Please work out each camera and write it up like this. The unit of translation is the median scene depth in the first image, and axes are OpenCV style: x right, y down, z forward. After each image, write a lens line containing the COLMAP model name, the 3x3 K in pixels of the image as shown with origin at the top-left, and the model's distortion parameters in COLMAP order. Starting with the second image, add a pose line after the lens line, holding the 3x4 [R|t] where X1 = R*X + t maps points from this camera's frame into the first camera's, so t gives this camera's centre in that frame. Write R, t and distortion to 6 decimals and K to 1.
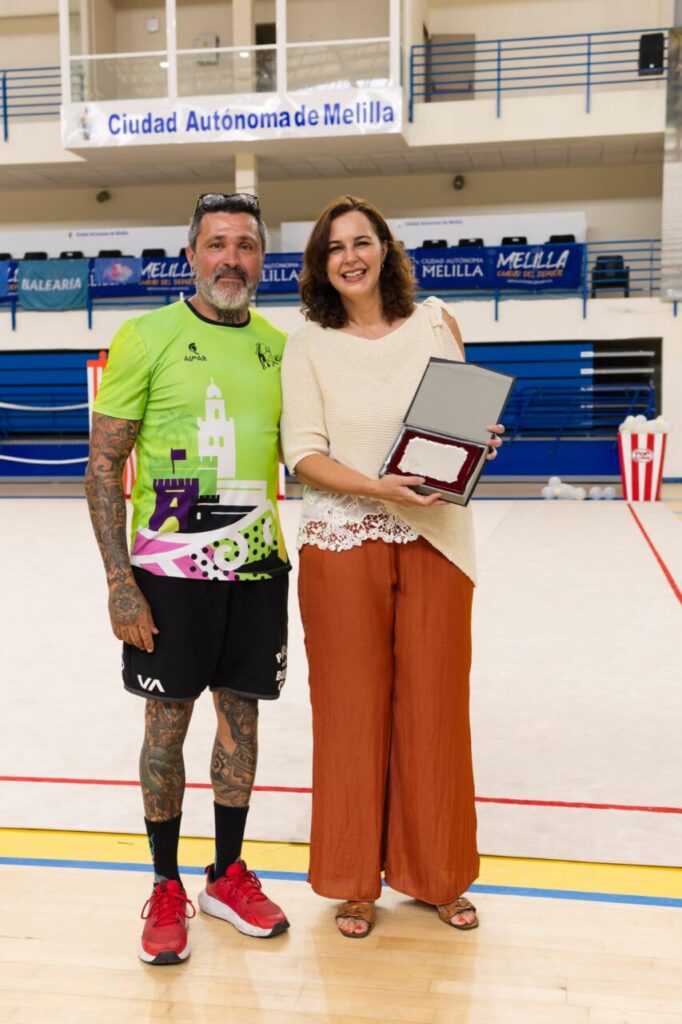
lens RADIAL K [[1212.3, 0, 341.0], [0, 1212.3, 512.0], [0, 0, 1]] dist [0.073476, 0.016671]
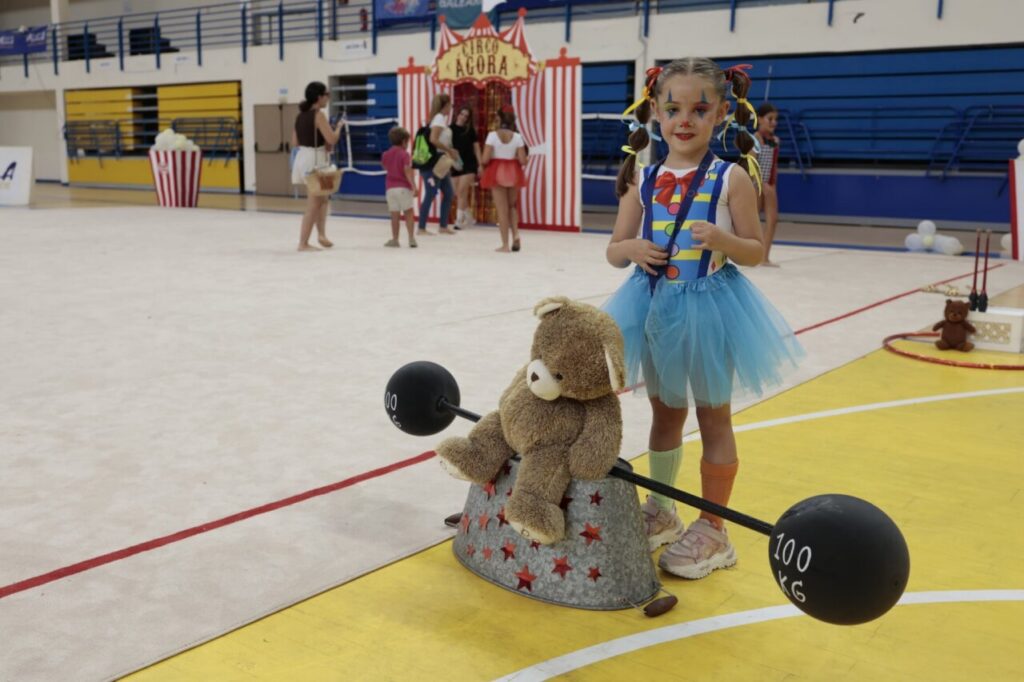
lens RADIAL K [[1015.3, 0, 512.0], [0, 1015.3, 341.0], [0, 0, 1]] dist [0.002080, 0.011295]
pose [[0.899487, 0.100488, -0.425235, 0.179885], [-0.060200, 0.992415, 0.107182, -0.006638], [0.432780, -0.070810, 0.898714, 0.287940]]
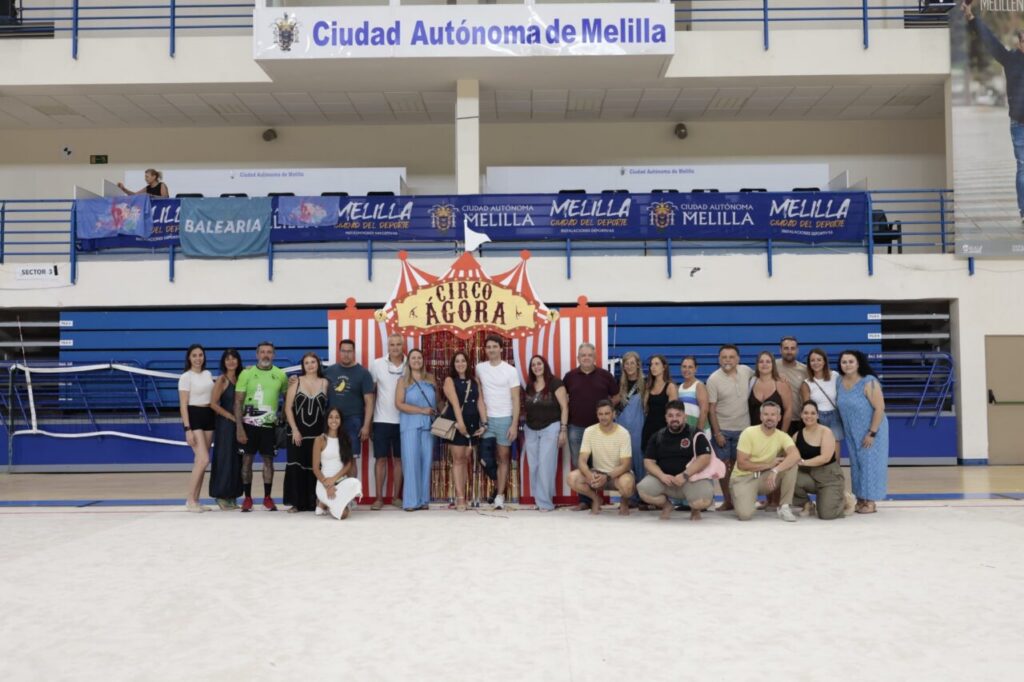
lens RADIAL K [[1015.3, 0, 512.0], [0, 1015.3, 341.0], [0, 0, 1]] dist [0.002080, 0.011295]
pose [[0.986322, 0.008102, 0.164633, -0.168790], [0.012469, 0.992262, -0.123536, -0.026363], [-0.164360, 0.123899, 0.978588, 0.337572]]
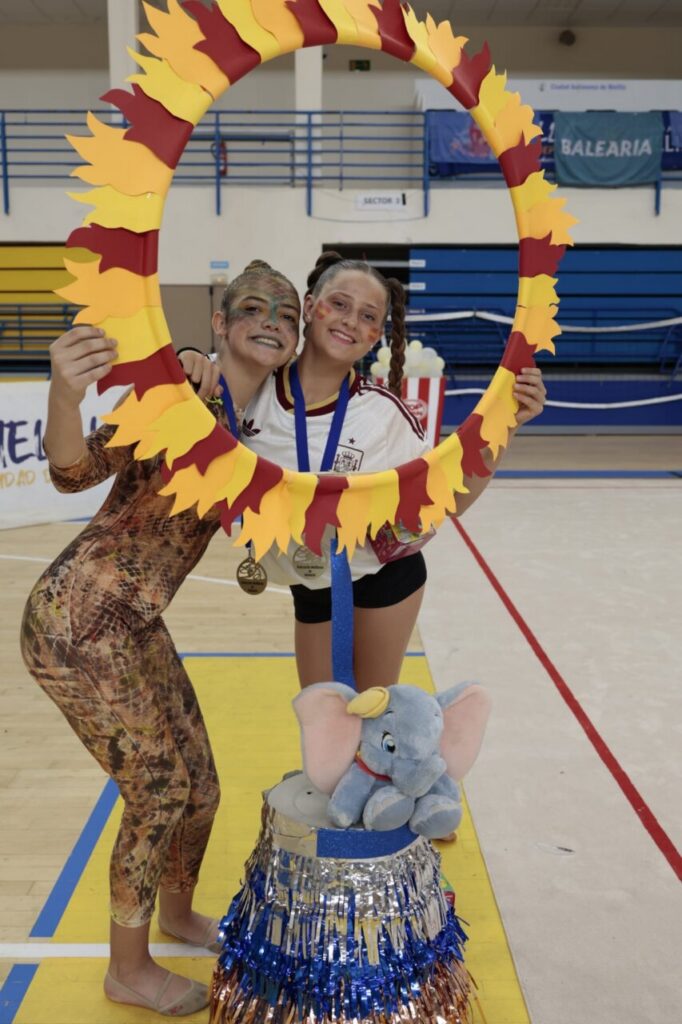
lens RADIAL K [[1015.3, 0, 341.0], [0, 1015.3, 512.0], [0, 0, 1]] dist [0.002080, 0.011295]
pose [[0.981858, -0.019797, 0.188582, -0.529310], [0.003177, 0.996113, 0.088027, -0.034822], [-0.189592, -0.085831, 0.978104, 0.479963]]
